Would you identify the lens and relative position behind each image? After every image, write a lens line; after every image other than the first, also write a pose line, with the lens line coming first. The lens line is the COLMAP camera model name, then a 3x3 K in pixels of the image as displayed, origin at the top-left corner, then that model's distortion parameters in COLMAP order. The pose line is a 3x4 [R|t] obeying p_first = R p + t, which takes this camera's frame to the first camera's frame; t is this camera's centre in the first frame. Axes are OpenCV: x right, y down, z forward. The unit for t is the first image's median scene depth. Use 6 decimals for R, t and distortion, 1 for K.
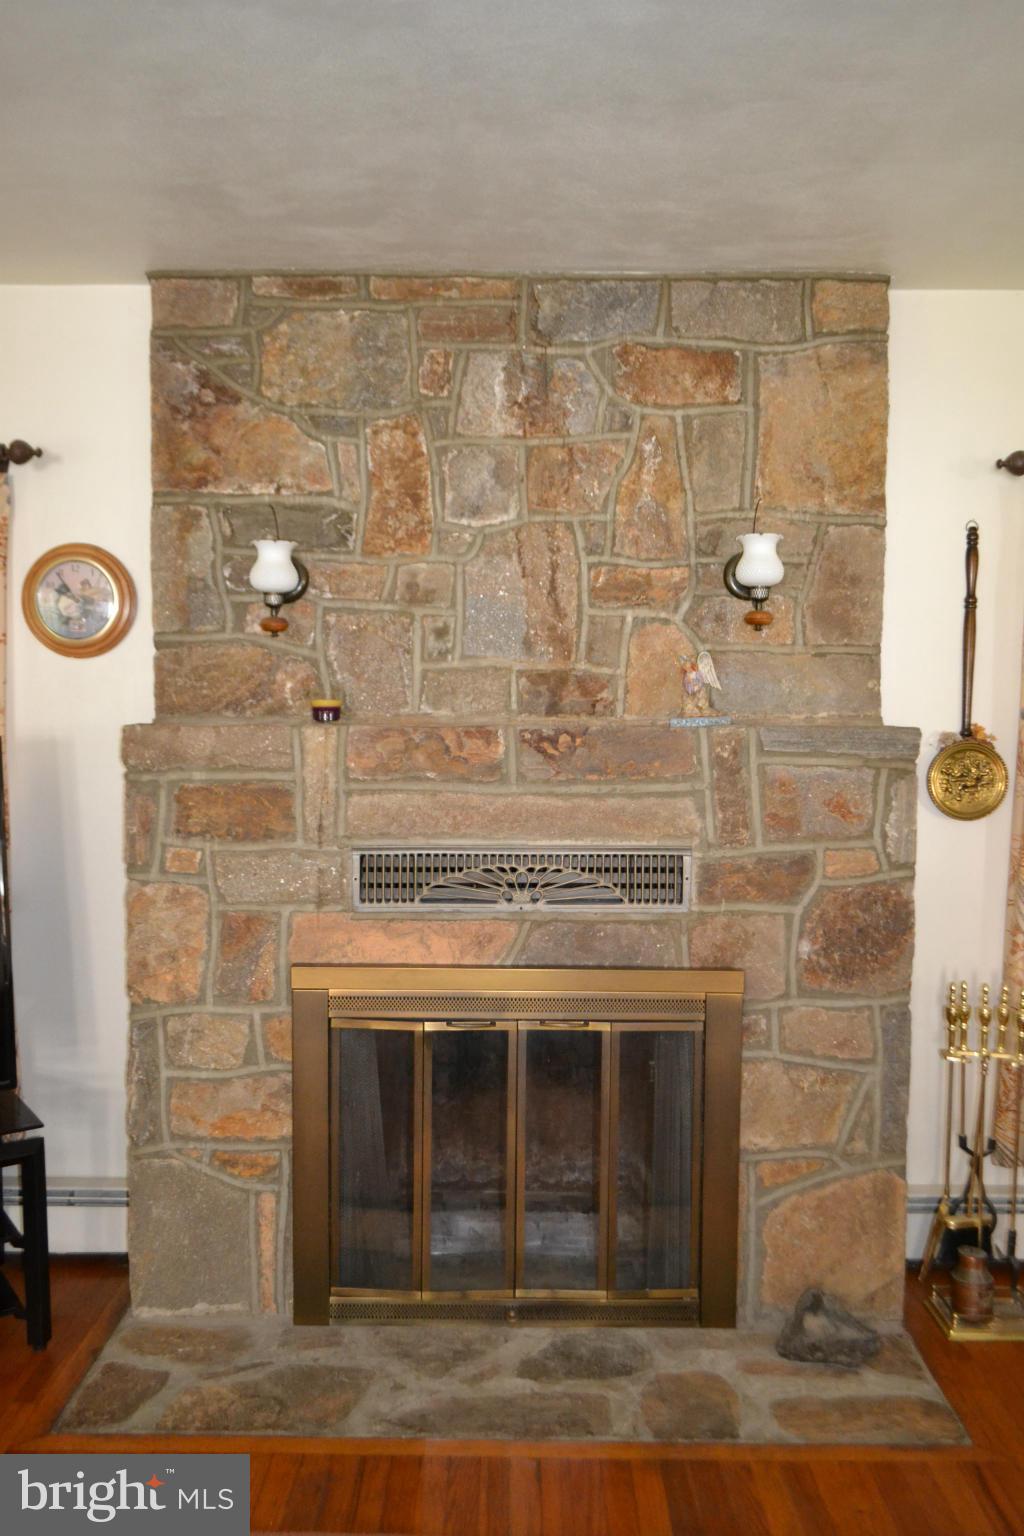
lens RADIAL K [[1200.1, 0, 512.7], [0, 1200.1, 775.7], [0, 0, 1]] dist [-0.014034, -0.002798]
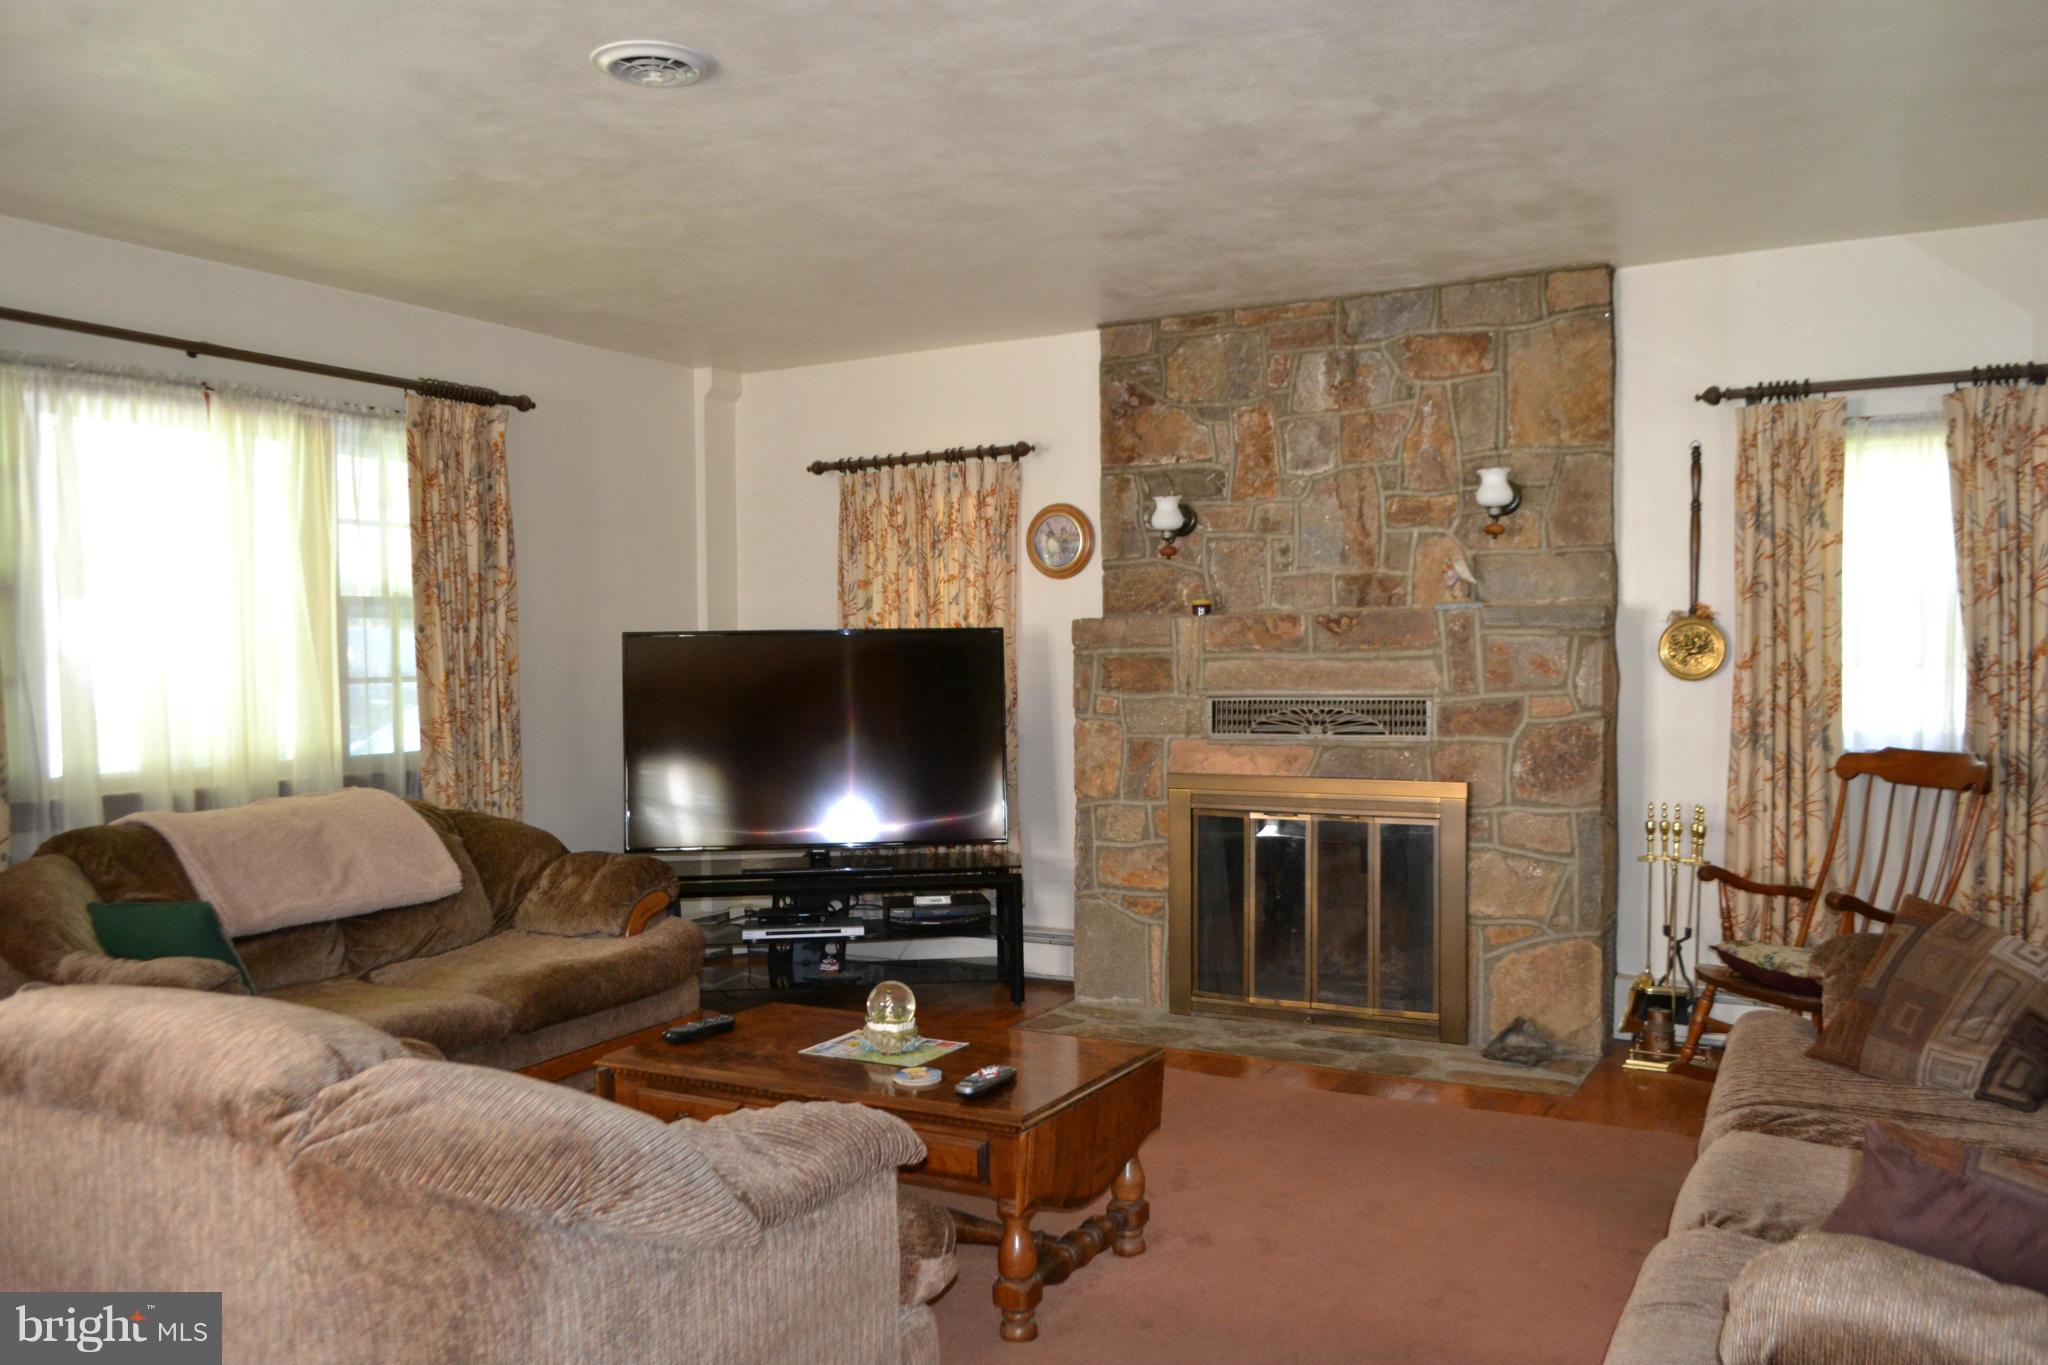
lens RADIAL K [[1600.2, 0, 1012.8], [0, 1600.2, 688.1], [0, 0, 1]] dist [-0.014034, -0.002798]
pose [[0.874619, -0.006922, -0.484761, 0.586786], [-0.011084, 0.999351, -0.034268, 0.113549], [0.484684, 0.035345, 0.873975, -0.820384]]
